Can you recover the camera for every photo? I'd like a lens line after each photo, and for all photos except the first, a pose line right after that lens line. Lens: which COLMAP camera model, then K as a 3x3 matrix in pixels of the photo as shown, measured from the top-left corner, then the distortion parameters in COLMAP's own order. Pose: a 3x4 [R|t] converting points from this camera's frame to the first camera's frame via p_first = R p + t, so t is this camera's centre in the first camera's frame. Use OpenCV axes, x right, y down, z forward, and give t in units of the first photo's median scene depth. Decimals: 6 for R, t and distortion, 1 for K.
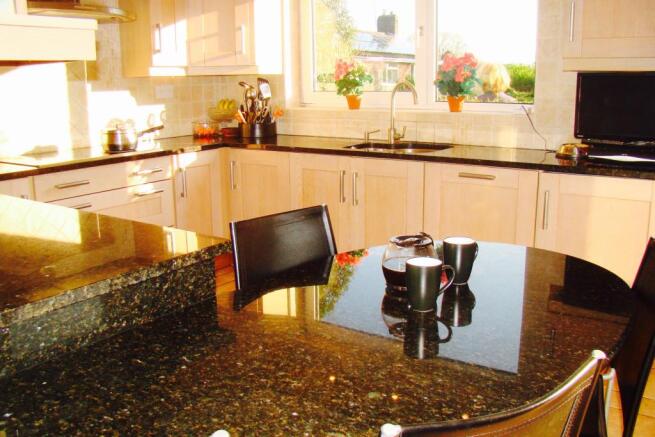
lens RADIAL K [[608.0, 0, 327.5], [0, 608.0, 218.5], [0, 0, 1]] dist [-0.181625, 0.147556]
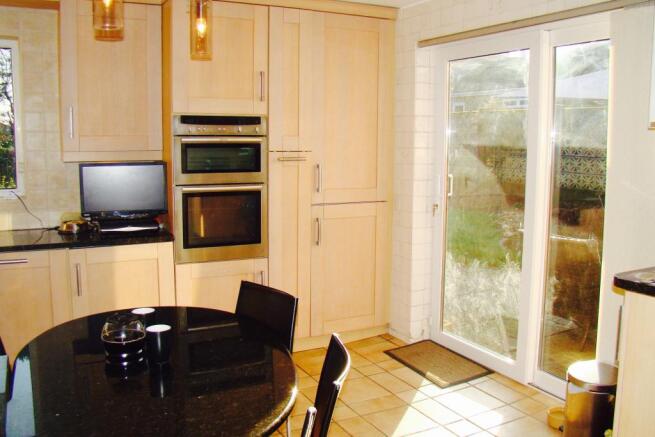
lens RADIAL K [[608.0, 0, 327.5], [0, 608.0, 218.5], [0, 0, 1]] dist [-0.181625, 0.147556]
pose [[0.481882, -0.095393, 0.871028, -0.310308], [0.174592, 0.984577, 0.011239, -0.046714], [-0.858666, 0.146659, 0.491105, -0.019077]]
